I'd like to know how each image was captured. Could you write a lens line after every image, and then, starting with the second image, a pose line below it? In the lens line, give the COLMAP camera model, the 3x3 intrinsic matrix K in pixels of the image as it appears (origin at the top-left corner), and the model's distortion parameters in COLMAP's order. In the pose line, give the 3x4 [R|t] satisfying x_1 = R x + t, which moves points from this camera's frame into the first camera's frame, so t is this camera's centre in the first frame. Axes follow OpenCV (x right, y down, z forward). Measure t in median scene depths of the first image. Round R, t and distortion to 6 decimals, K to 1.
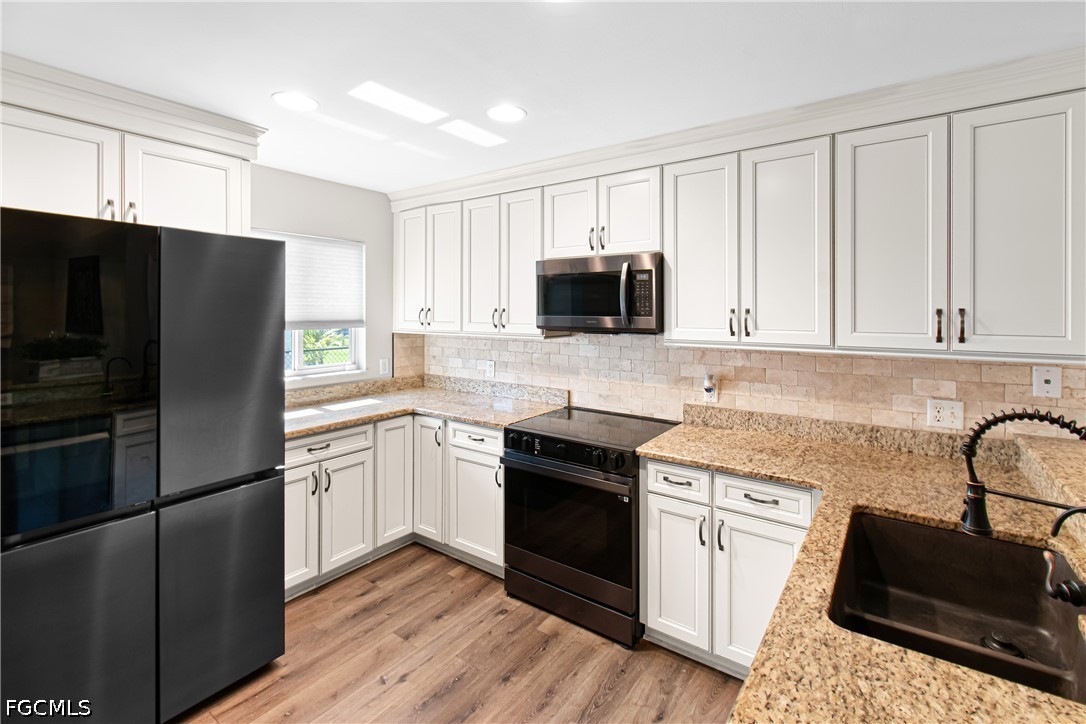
lens RADIAL K [[487.3, 0, 552.8], [0, 487.3, 312.4], [0, 0, 1]] dist [0.002861, -0.001094]
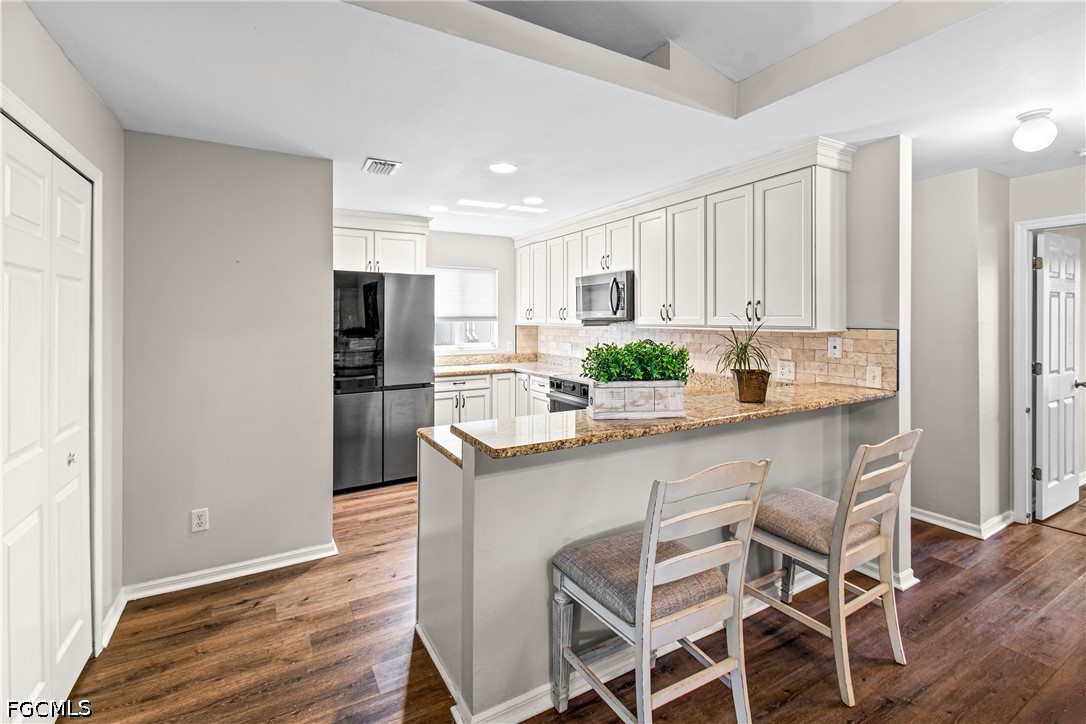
lens RADIAL K [[487.3, 0, 547.7], [0, 487.3, 319.2], [0, 0, 1]] dist [0.002861, -0.001094]
pose [[0.907698, -0.006156, -0.419580, 0.555408], [0.006304, 0.999980, -0.001035, 0.033090], [0.419578, -0.001706, 0.907718, -0.501436]]
